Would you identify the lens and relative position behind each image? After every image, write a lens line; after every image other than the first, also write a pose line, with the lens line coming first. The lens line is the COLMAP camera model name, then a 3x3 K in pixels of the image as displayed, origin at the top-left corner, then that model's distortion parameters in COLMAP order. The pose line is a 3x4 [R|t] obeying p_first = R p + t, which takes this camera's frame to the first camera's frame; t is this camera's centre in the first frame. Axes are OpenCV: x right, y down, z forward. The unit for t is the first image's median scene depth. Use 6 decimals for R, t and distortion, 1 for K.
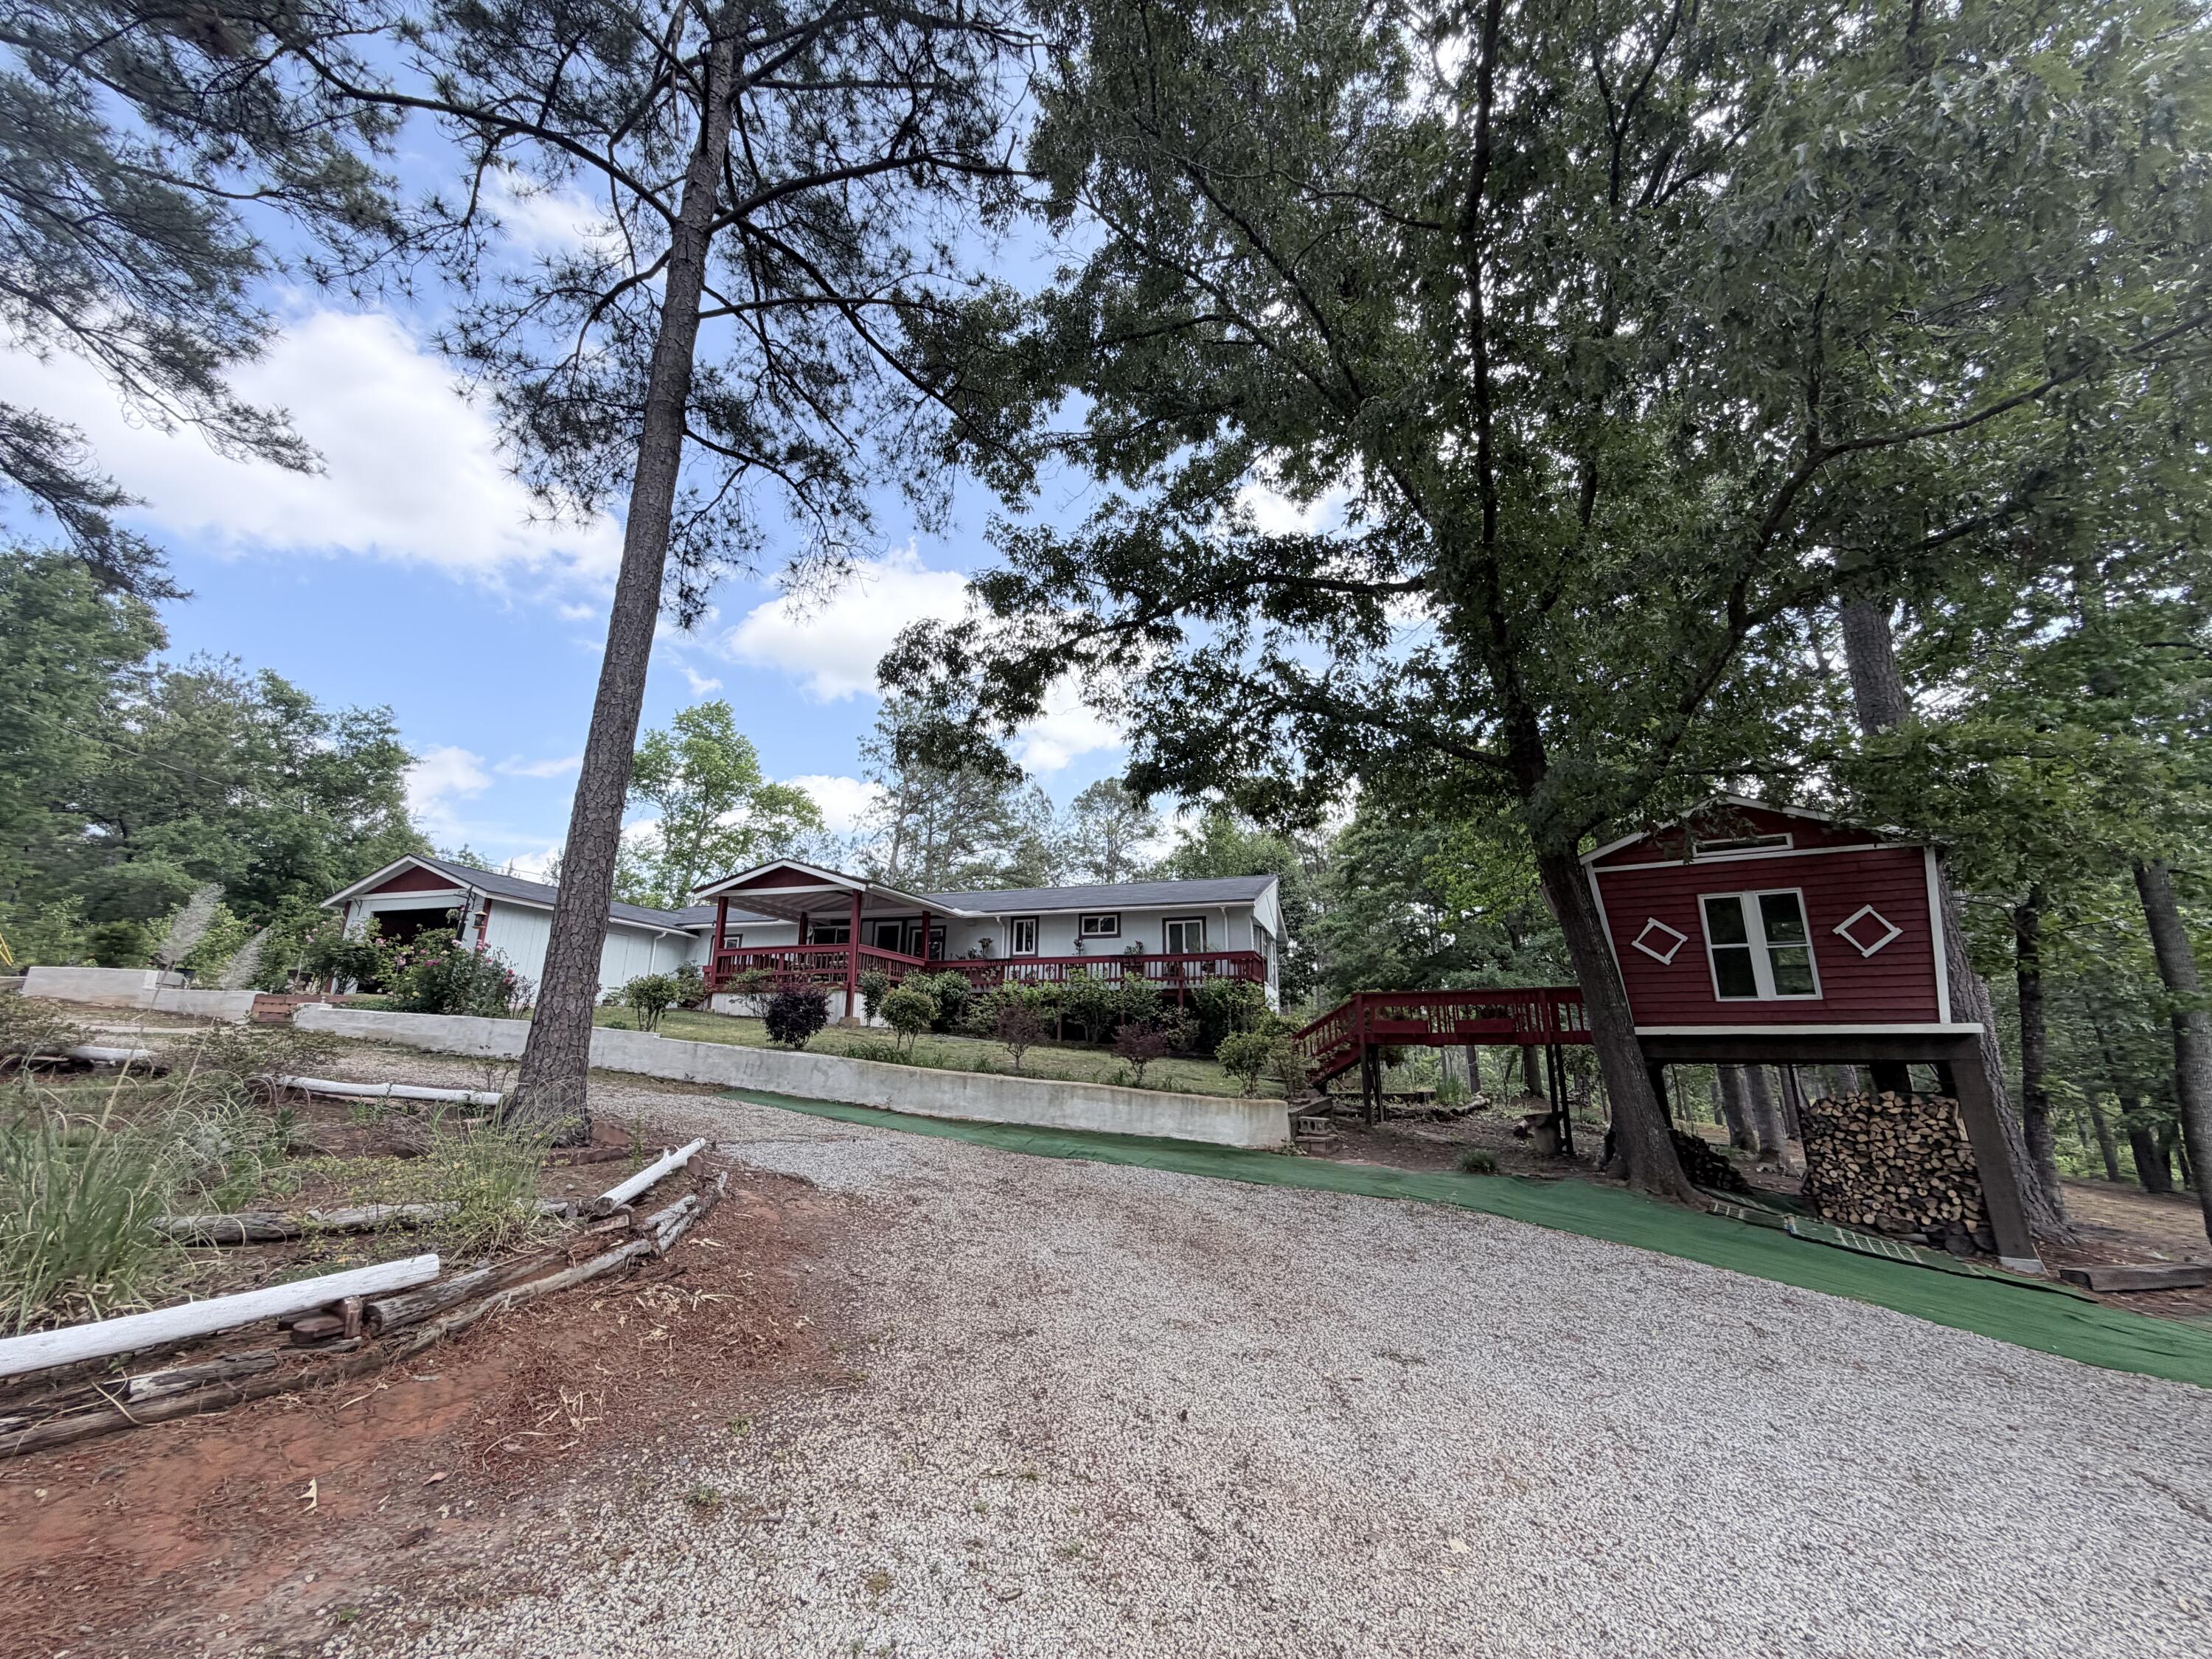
lens RADIAL K [[885.5, 0, 1090.9], [0, 885.5, 844.3], [0, 0, 1]] dist [0.001739, -0.000357]
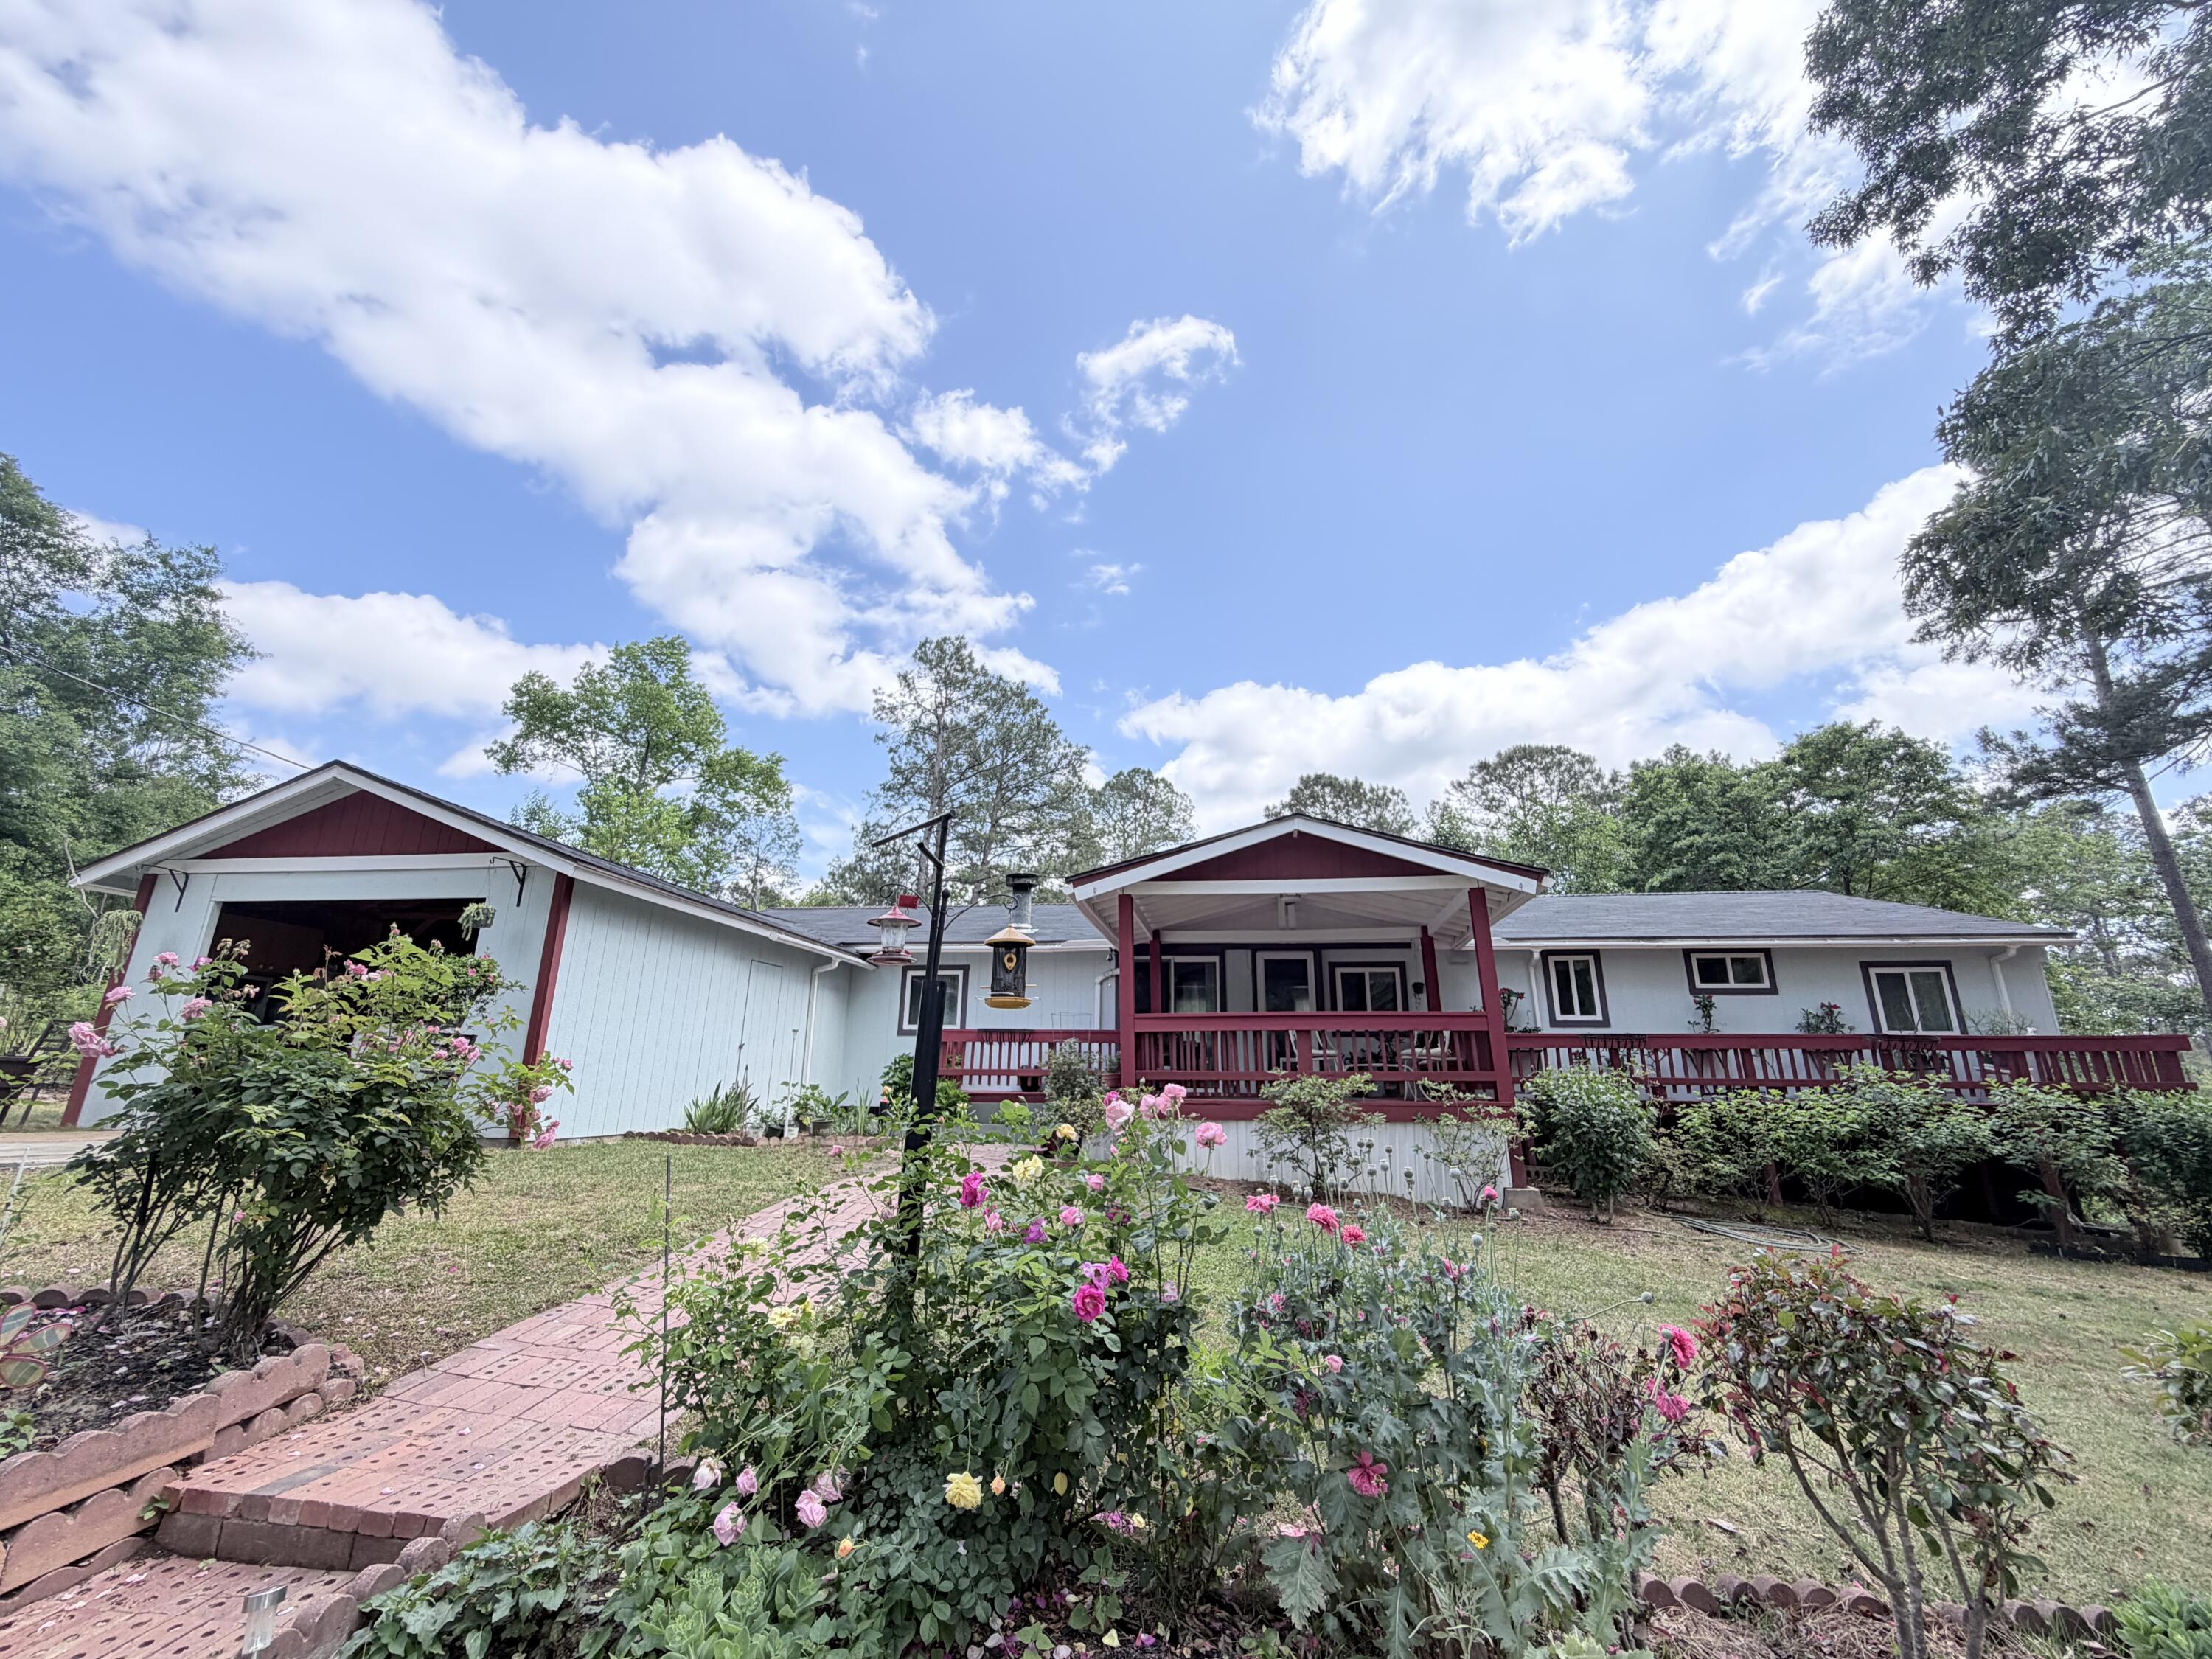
lens RADIAL K [[885.5, 0, 1106.6], [0, 885.5, 824.8], [0, 0, 1]] dist [0.001739, -0.000357]
pose [[0.984738, 0.048554, 0.167132, -0.900504], [-0.042736, 0.998355, -0.038234, 0.072783], [-0.168713, 0.030507, 0.985193, 0.994560]]
